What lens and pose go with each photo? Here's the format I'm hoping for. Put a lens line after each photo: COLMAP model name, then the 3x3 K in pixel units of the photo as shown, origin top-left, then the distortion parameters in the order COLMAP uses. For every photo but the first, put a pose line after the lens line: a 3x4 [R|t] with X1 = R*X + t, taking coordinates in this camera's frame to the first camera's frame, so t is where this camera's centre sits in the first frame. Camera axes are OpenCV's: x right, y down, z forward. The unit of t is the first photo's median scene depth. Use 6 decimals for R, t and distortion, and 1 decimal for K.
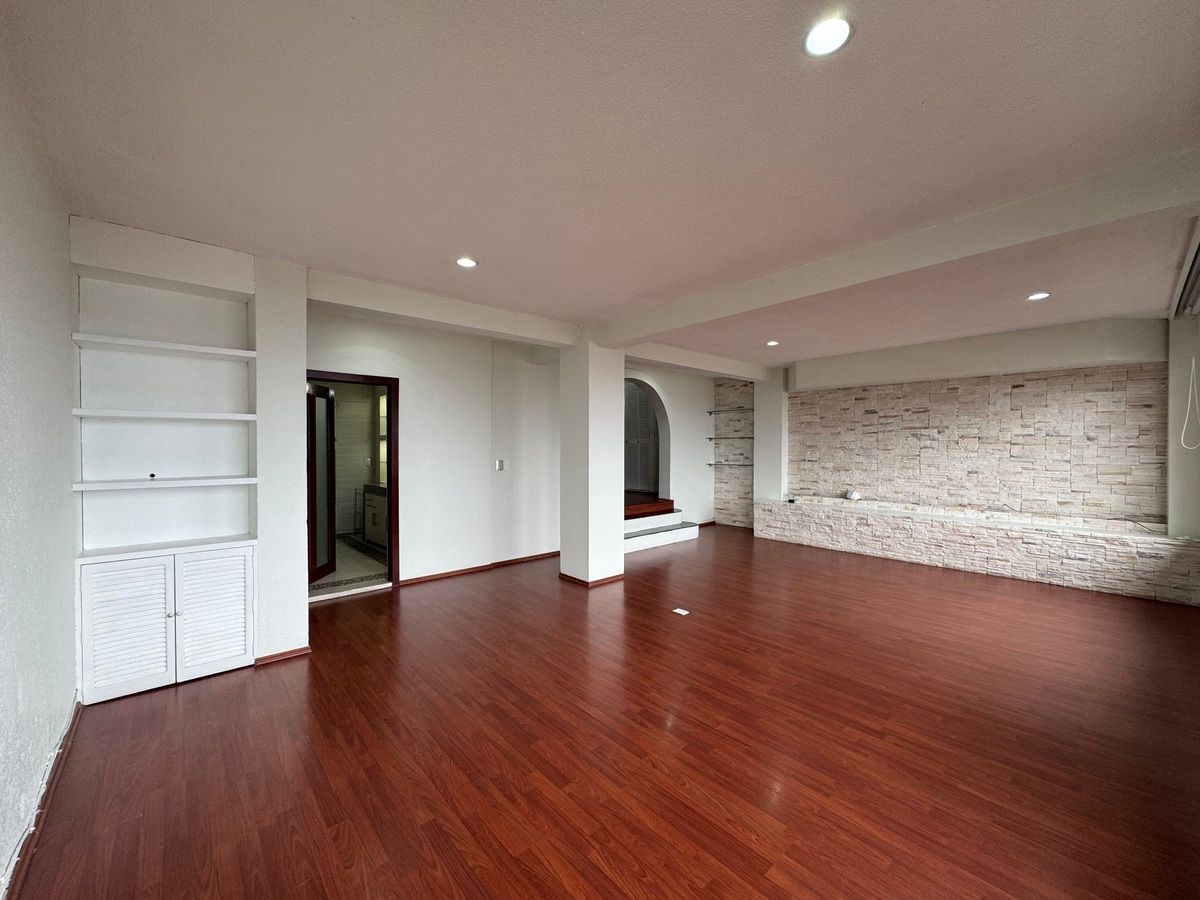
lens RADIAL K [[478.8, 0, 598.0], [0, 478.8, 450.0], [0, 0, 1]] dist [-0.006177, 0.000928]
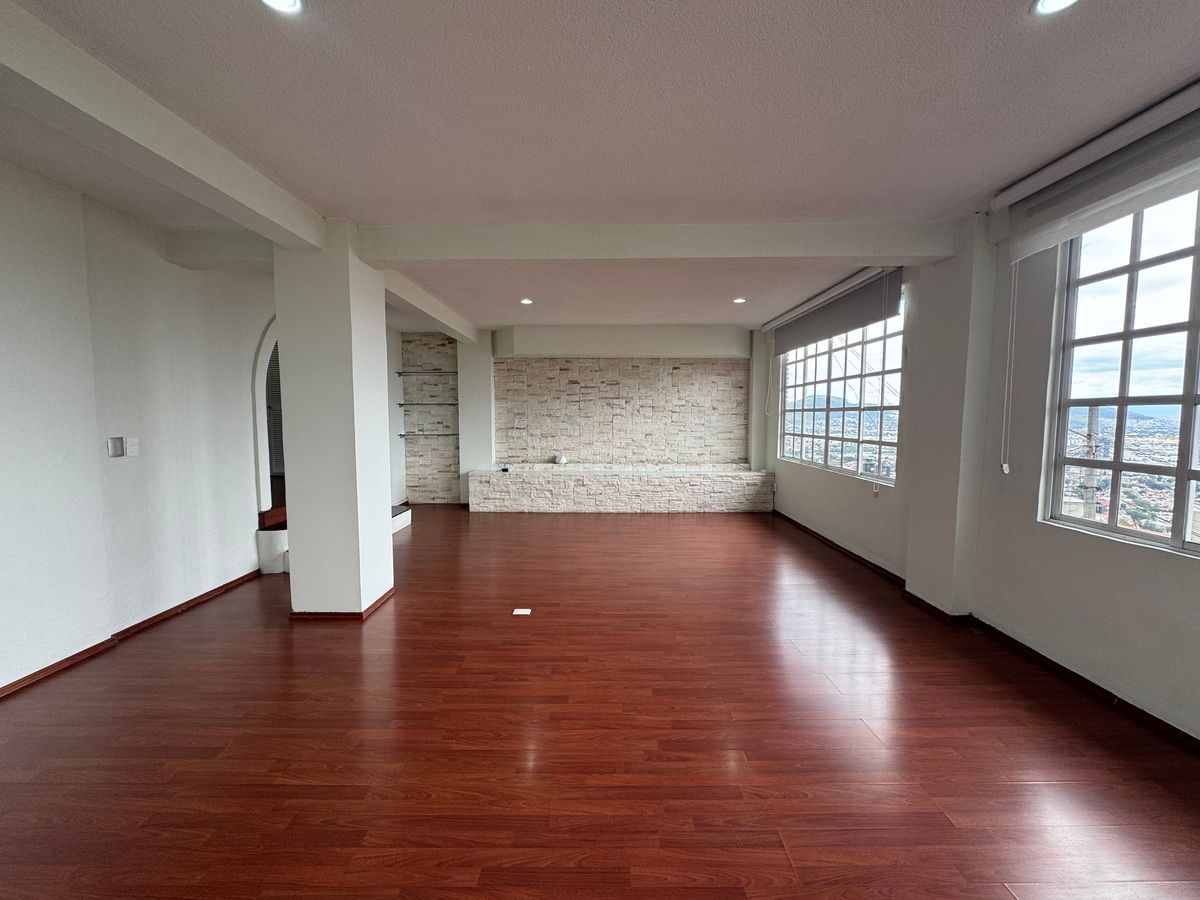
lens RADIAL K [[478.8, 0, 605.9], [0, 478.8, 450.9], [0, 0, 1]] dist [-0.006177, 0.000928]
pose [[0.659459, -0.054130, 0.749790, -0.230868], [0.005684, 0.997735, 0.067030, 0.004342], [-0.751719, -0.039942, 0.658272, 0.246549]]
